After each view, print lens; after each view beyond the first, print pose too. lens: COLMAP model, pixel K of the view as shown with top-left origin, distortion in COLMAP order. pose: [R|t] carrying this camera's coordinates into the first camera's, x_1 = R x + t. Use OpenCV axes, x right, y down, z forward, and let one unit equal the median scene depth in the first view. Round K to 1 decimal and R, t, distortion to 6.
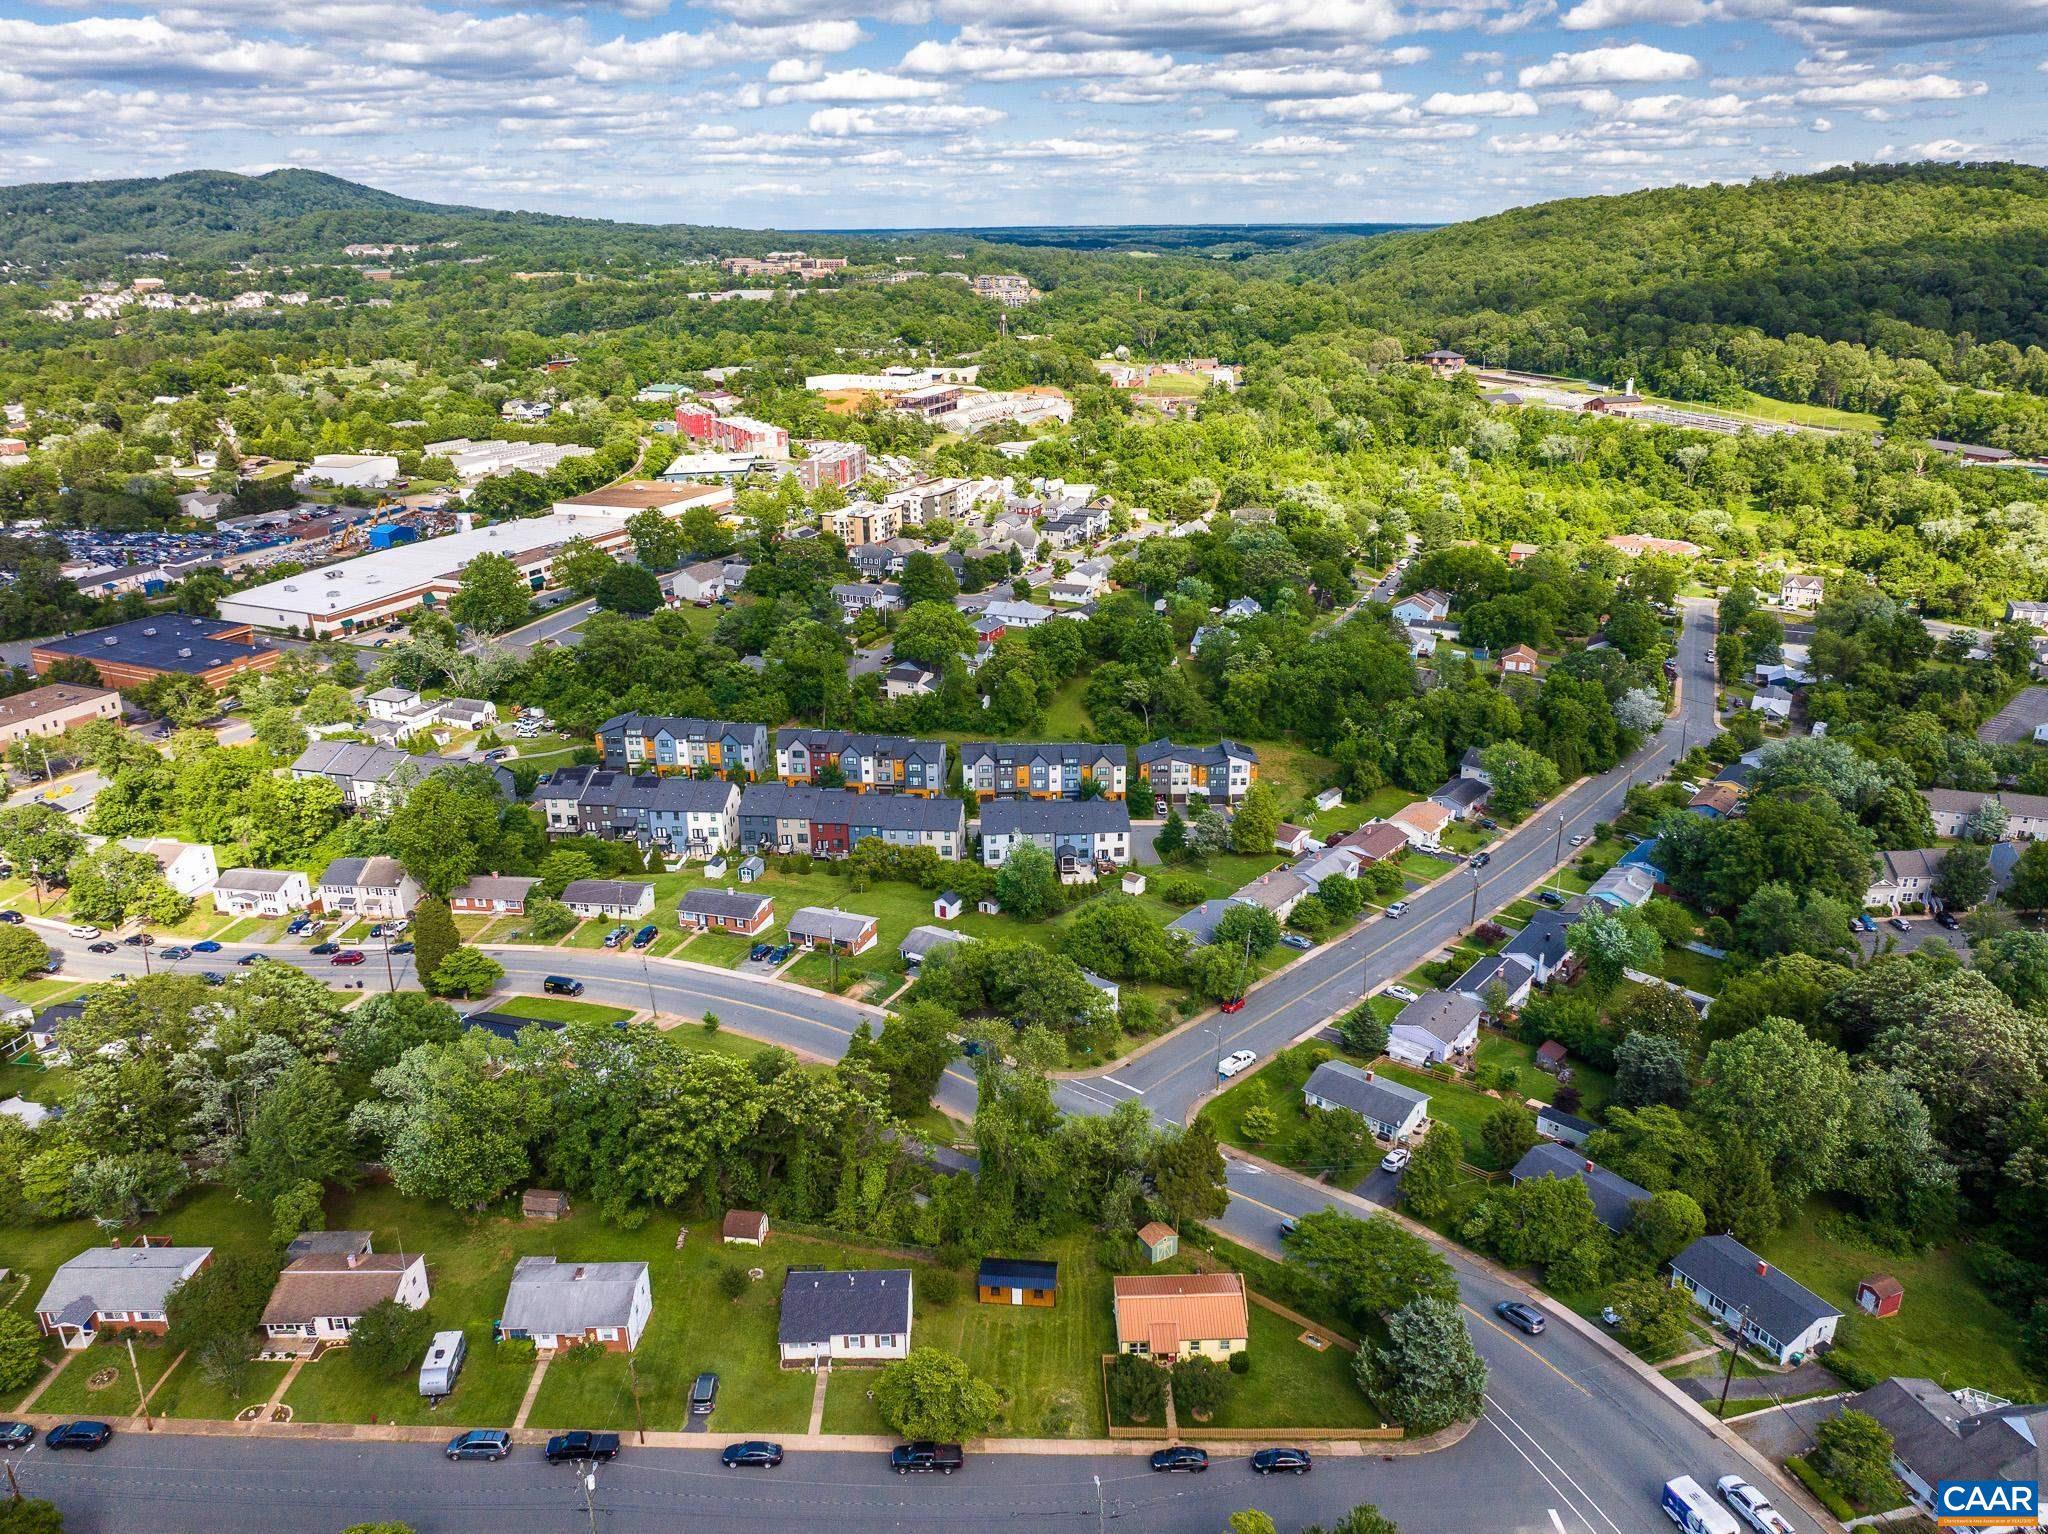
lens RADIAL K [[1438.9, 0, 1033.3], [0, 1438.9, 745.2], [0, 0, 1]] dist [-0.021335, -0.031708]
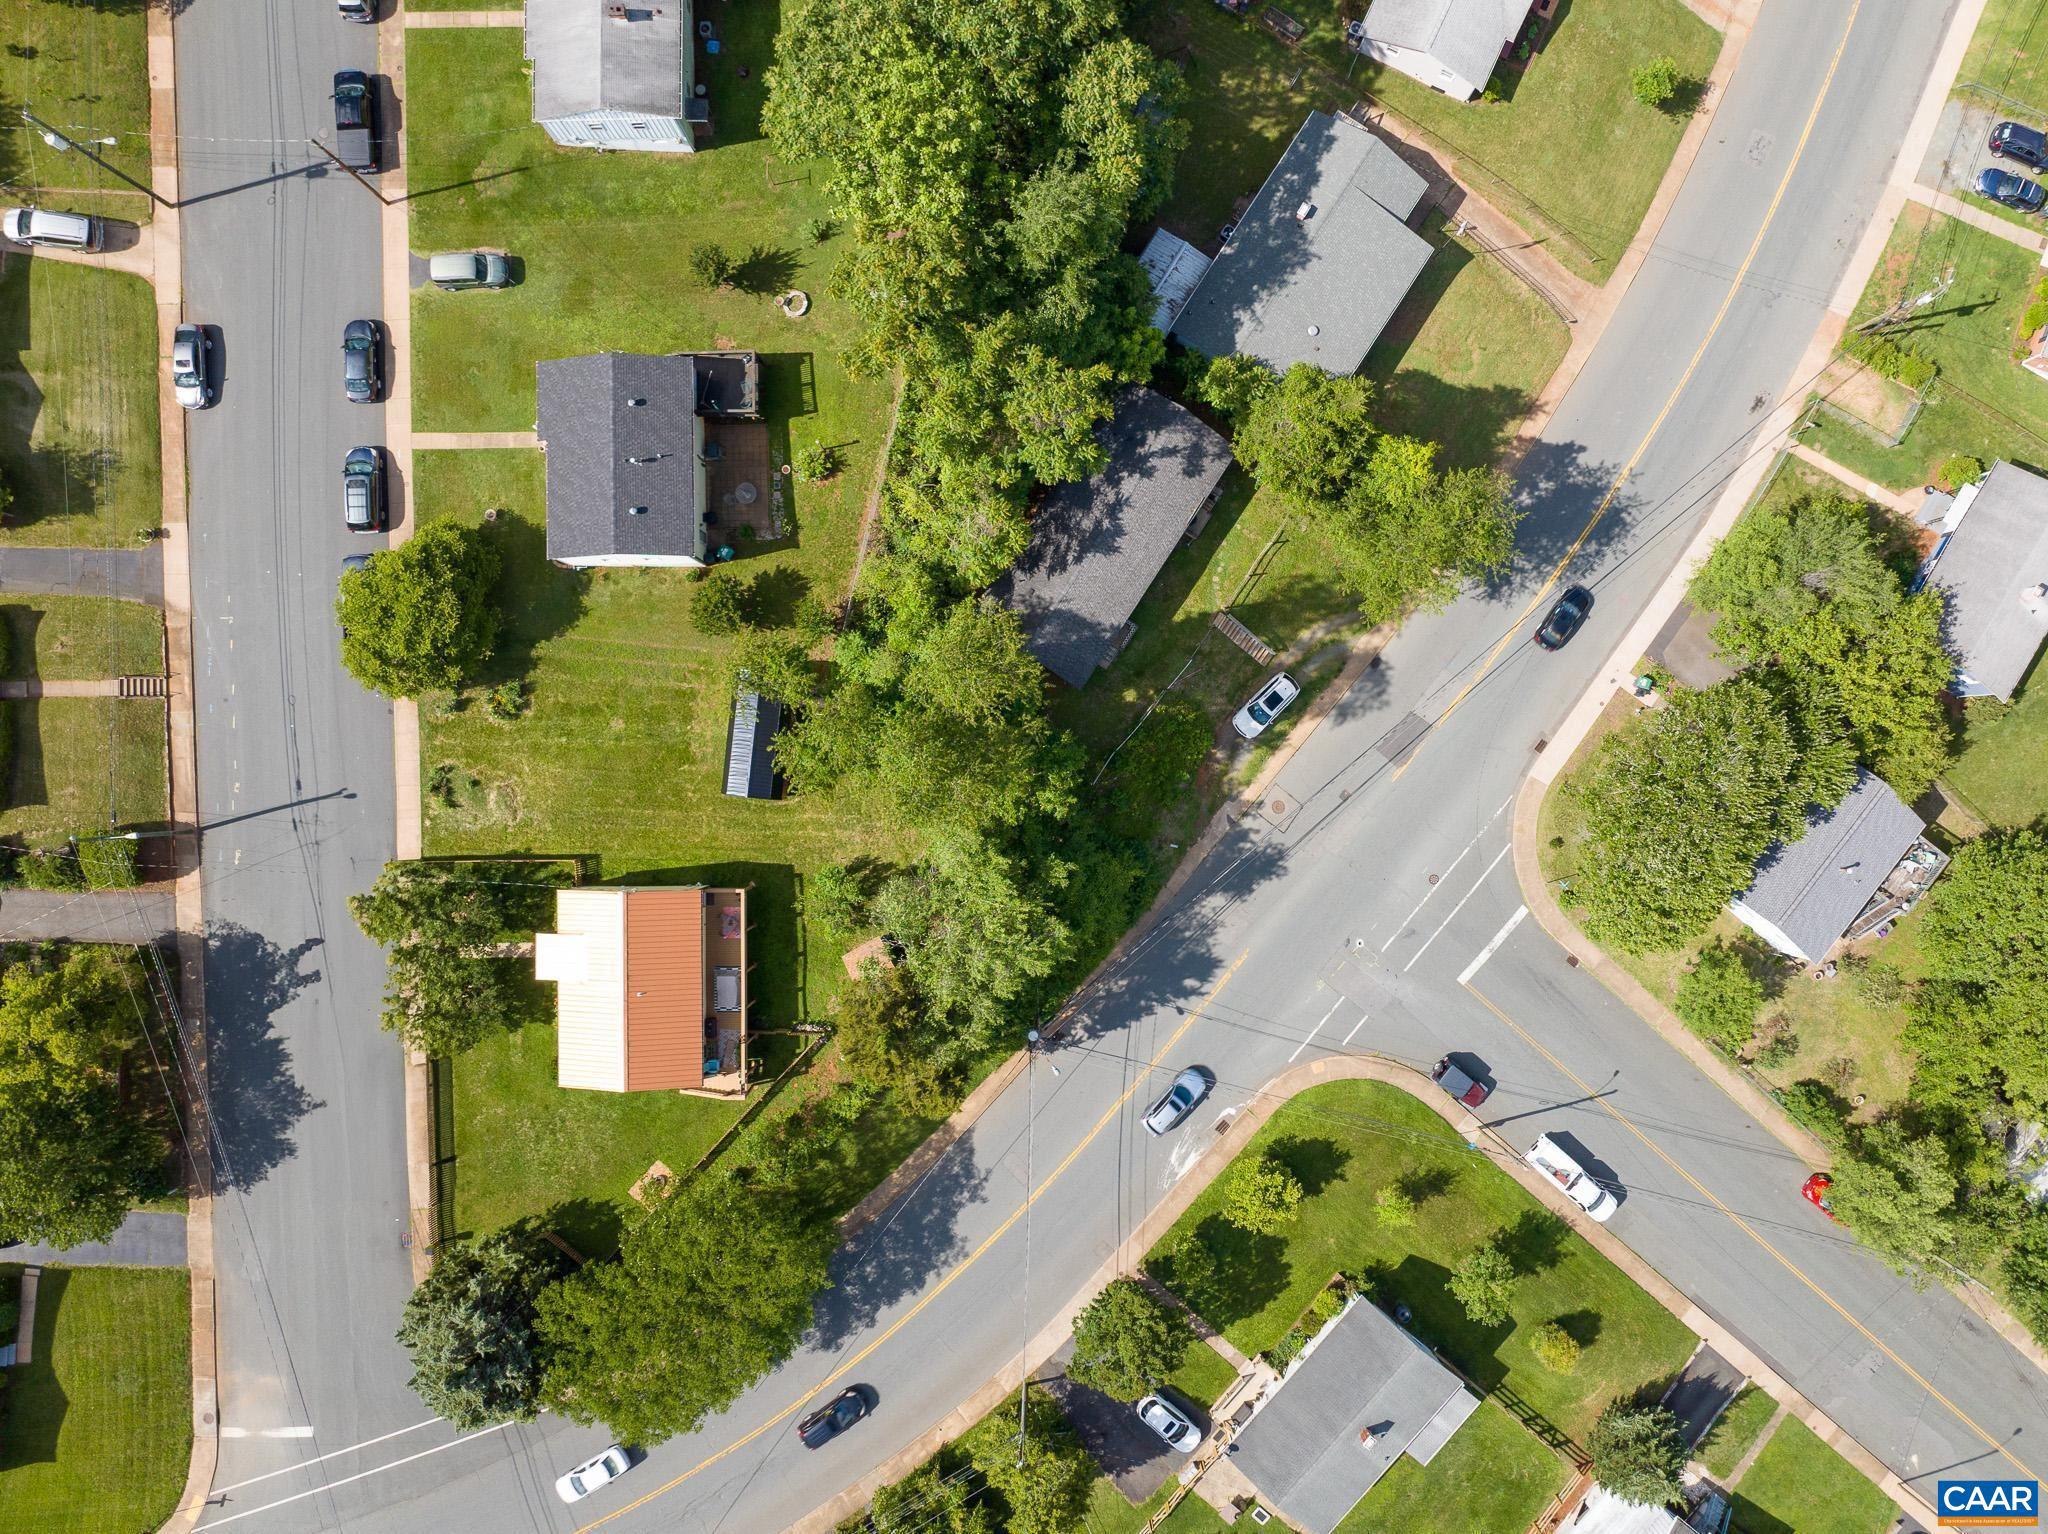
lens RADIAL K [[1440.2, 0, 1033.9], [0, 1440.2, 755.4], [0, 0, 1]] dist [-0.036620, 0.001582]
pose [[-0.016309, 0.999835, 0.008050, -0.004198], [-0.334847, -0.013048, 0.942182, -0.131586], [0.942131, 0.012670, 0.335004, 0.482204]]
